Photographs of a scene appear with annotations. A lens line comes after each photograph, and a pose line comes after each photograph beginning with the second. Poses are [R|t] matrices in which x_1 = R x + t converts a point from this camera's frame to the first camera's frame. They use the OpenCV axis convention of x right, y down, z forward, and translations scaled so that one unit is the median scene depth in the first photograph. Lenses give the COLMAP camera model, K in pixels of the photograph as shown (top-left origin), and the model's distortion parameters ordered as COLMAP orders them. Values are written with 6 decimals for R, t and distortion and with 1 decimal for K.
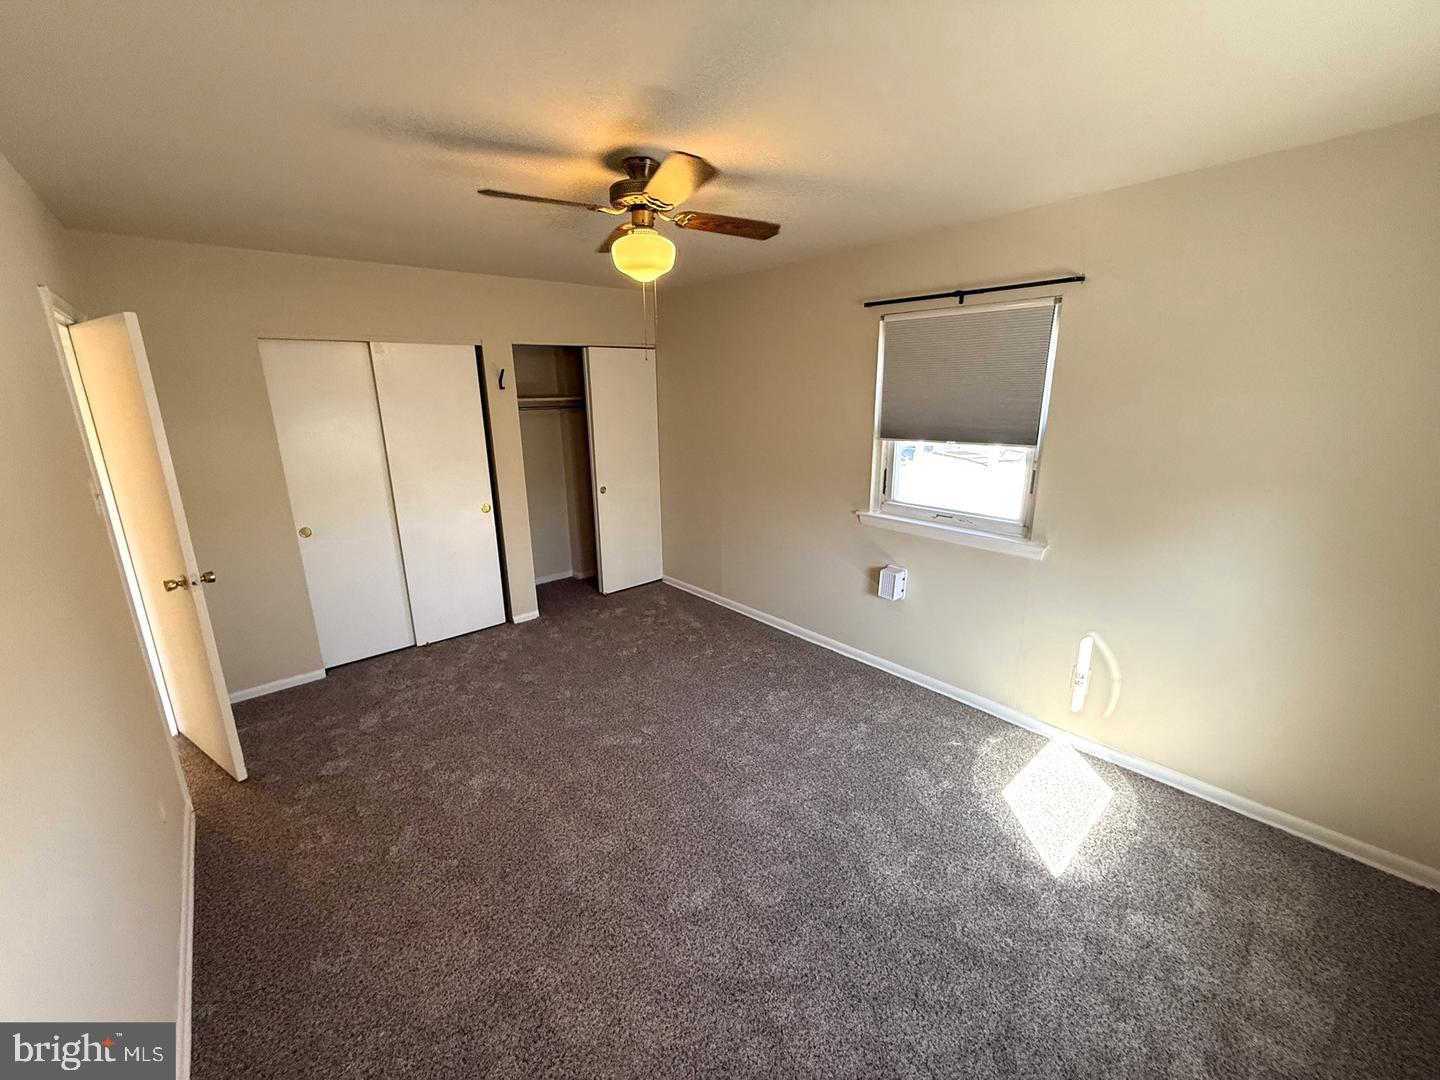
lens RADIAL K [[577.7, 0, 713.0], [0, 577.7, 539.6], [0, 0, 1]] dist [0.003398, 0.000051]
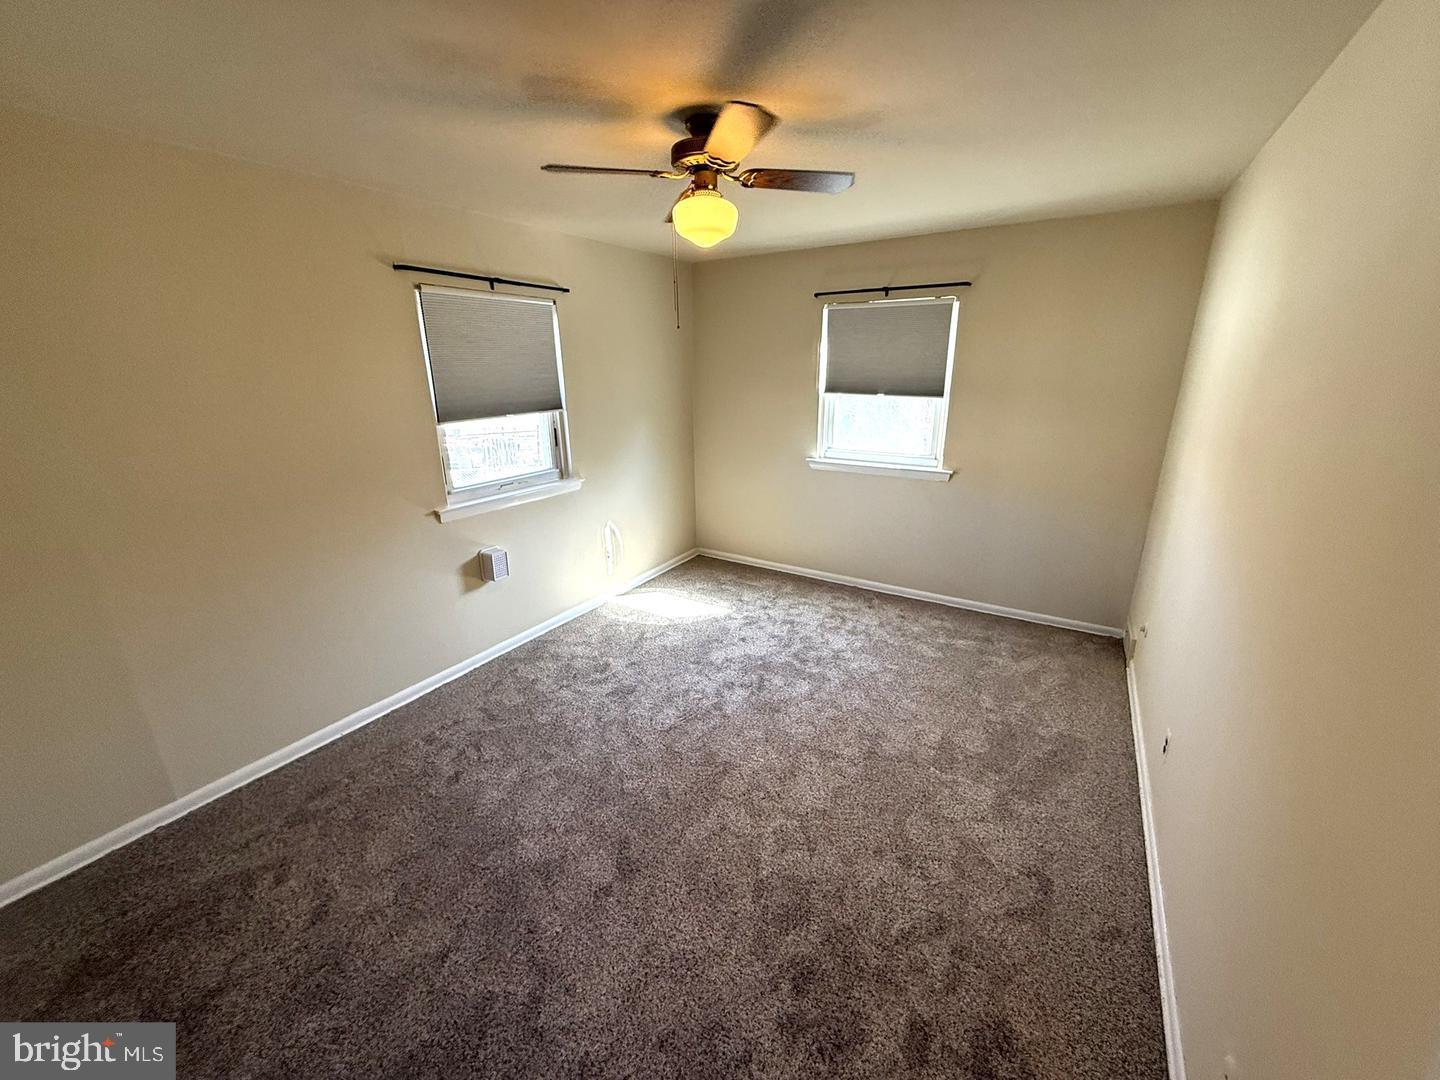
lens RADIAL K [[577.7, 0, 715.3], [0, 577.7, 537.6], [0, 0, 1]] dist [0.003398, 0.000051]
pose [[-0.294380, -0.264991, 0.918216, -0.791700], [0.260354, 0.902213, 0.343842, -0.236435], [-0.919541, 0.340282, -0.196602, 0.935158]]
